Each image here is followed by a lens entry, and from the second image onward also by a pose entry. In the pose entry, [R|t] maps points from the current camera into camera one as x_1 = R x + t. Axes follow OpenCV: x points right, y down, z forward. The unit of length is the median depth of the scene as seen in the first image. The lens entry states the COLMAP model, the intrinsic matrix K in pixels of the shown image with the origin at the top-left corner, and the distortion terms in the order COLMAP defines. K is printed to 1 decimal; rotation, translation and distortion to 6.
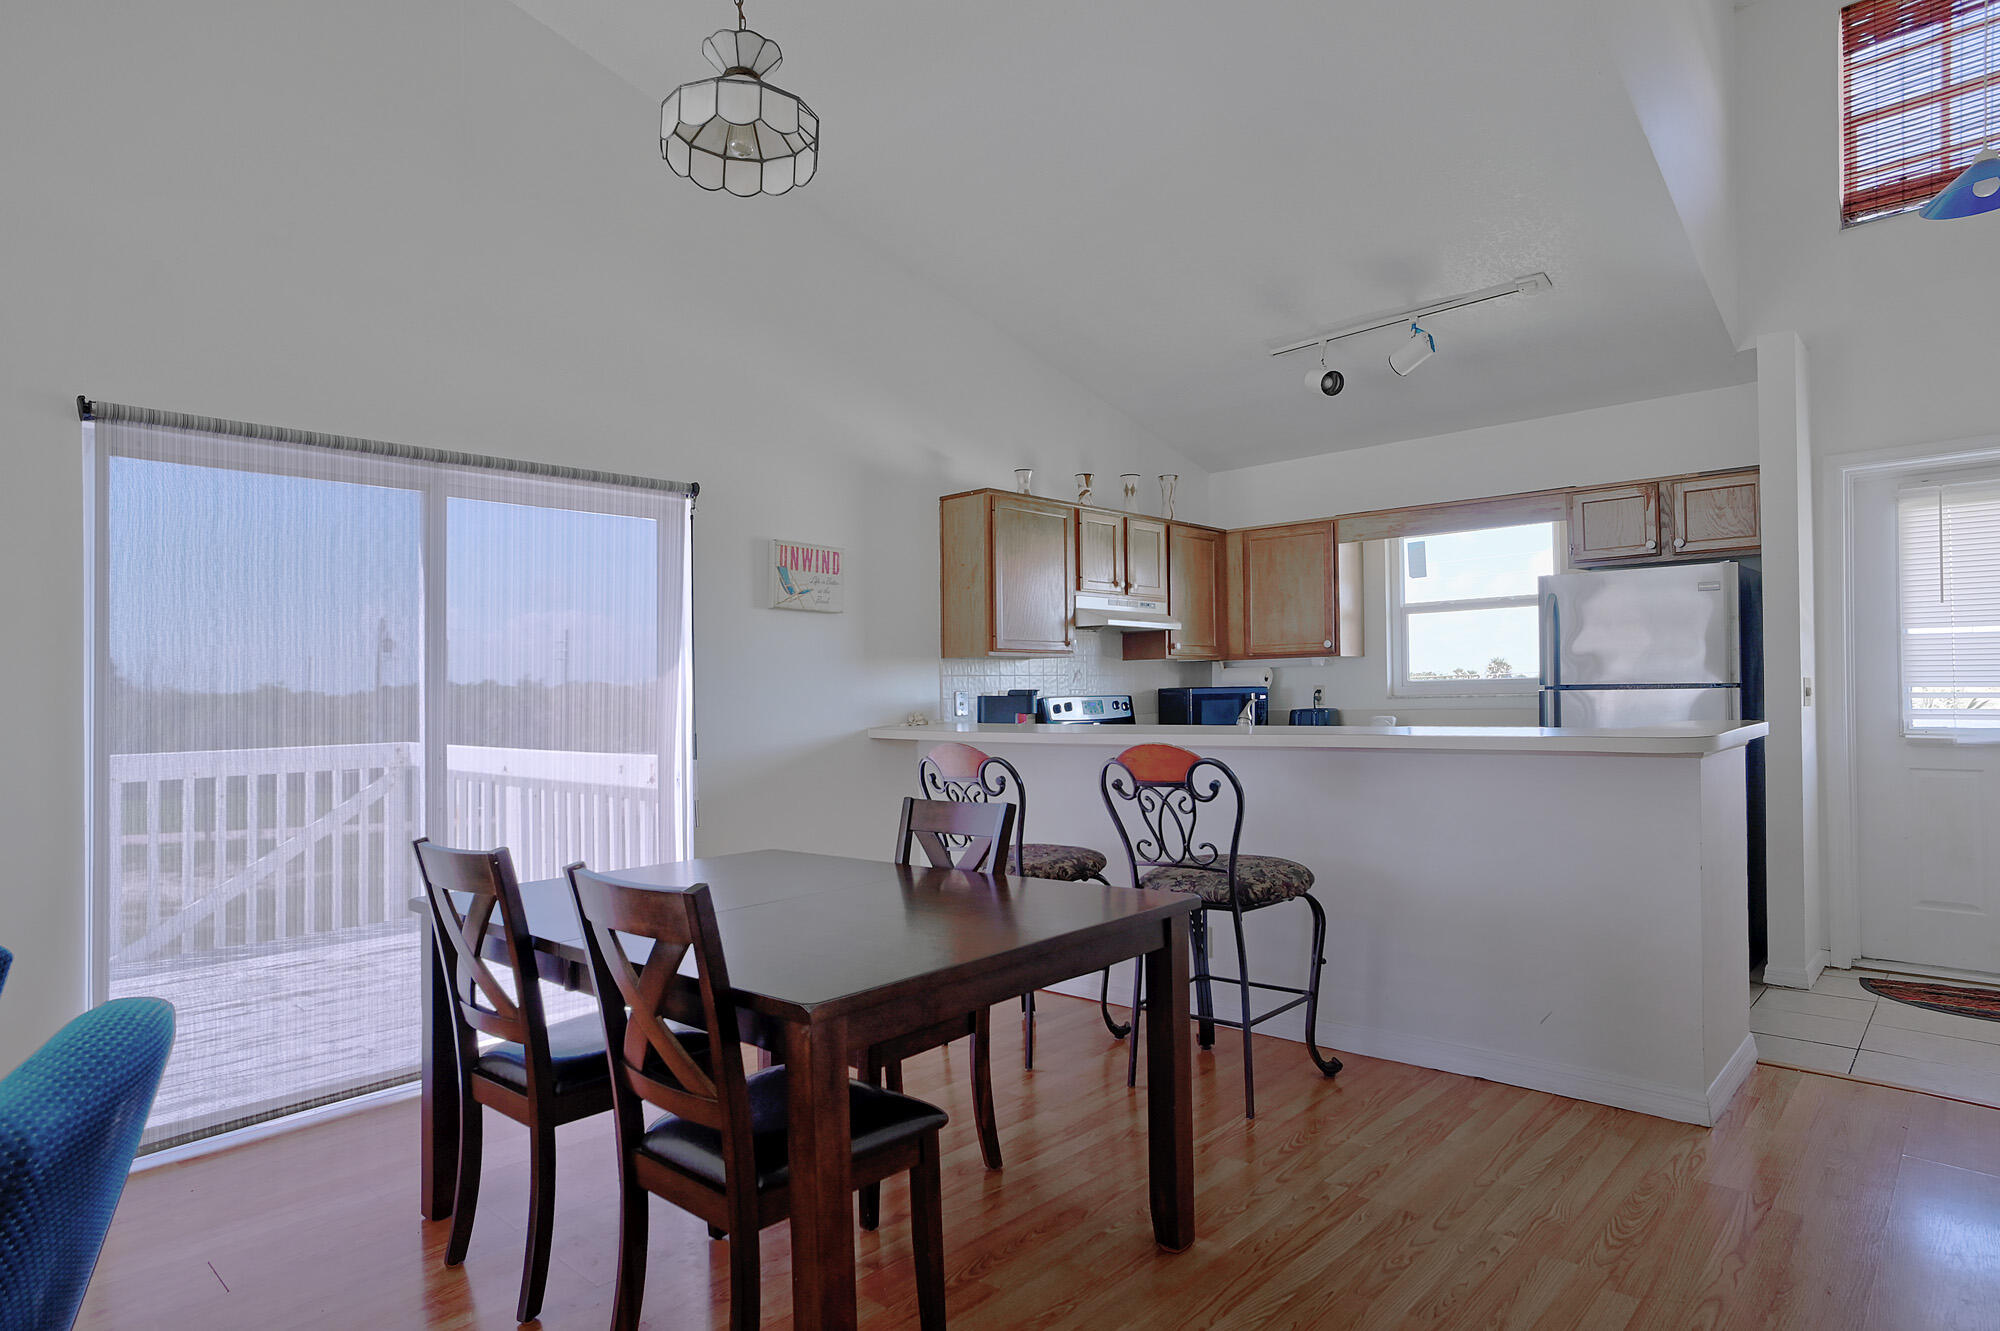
lens RADIAL K [[1081.5, 0, 1000.0], [0, 1081.5, 665.5], [0, 0, 1]] dist [-0.003101, -0.000214]
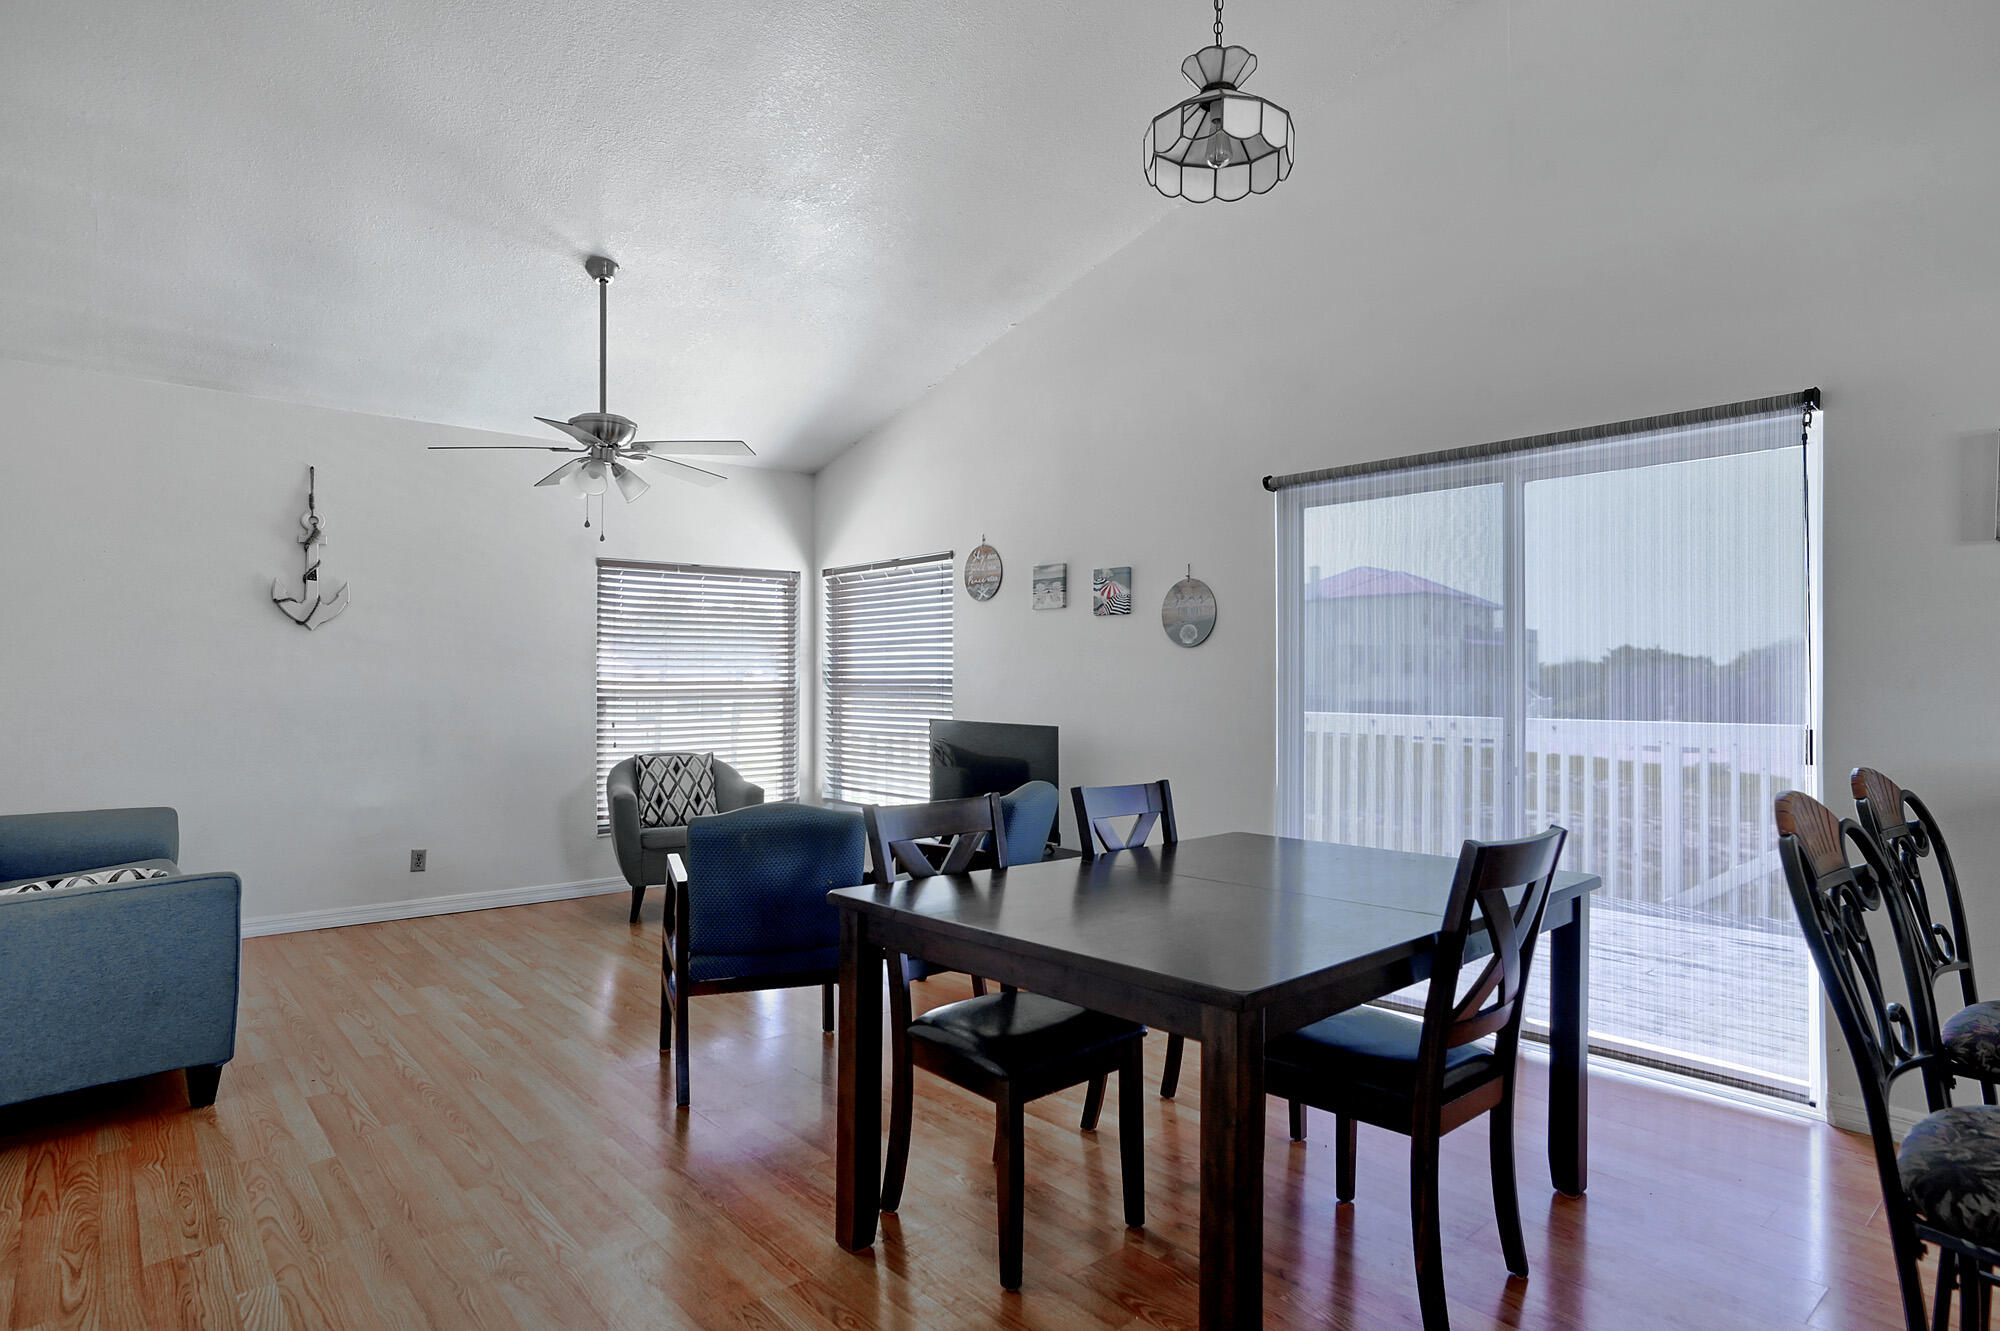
lens RADIAL K [[1081.5, 0, 1000.0], [0, 1081.5, 665.5], [0, 0, 1]] dist [-0.003101, -0.000214]
pose [[-0.091281, 0.006964, -0.995801, 0.567545], [0.019763, 0.999791, 0.005180, 0.002847], [0.995629, -0.019207, -0.091399, 0.602222]]
